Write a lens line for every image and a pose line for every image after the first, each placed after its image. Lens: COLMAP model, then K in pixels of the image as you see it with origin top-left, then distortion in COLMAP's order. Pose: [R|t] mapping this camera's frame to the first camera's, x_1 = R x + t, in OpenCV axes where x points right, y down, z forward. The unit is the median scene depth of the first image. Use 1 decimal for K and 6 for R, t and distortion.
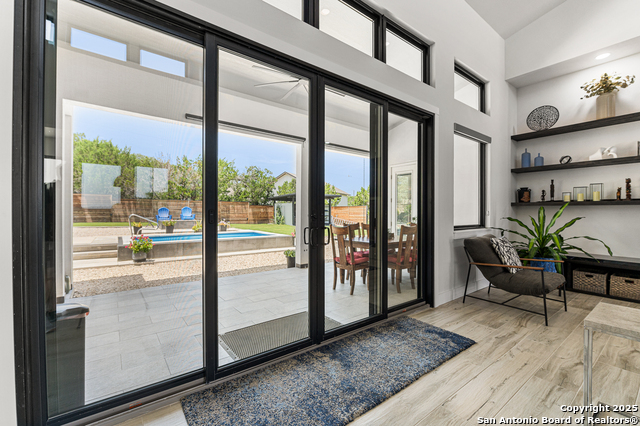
lens RADIAL K [[263.8, 0, 319.9], [0, 263.8, 215.6], [0, 0, 1]] dist [-0.000898, -0.000038]
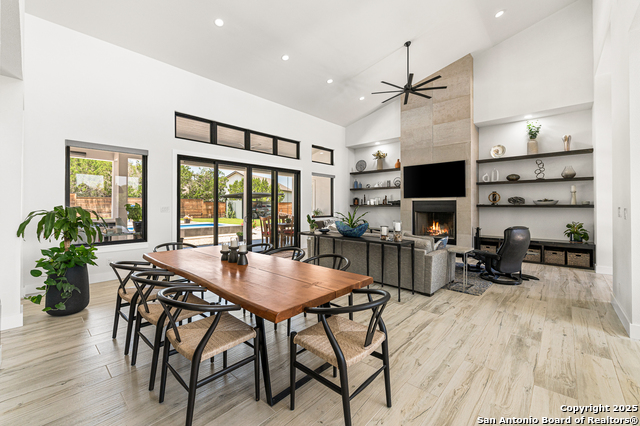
lens RADIAL K [[263.8, 0, 317.2], [0, 263.8, 207.6], [0, 0, 1]] dist [-0.000898, -0.000038]
pose [[0.985153, -0.002877, 0.171654, 0.110079], [0.004403, 0.999954, -0.008511, -0.010708], [-0.171622, 0.009140, 0.985121, -0.994243]]
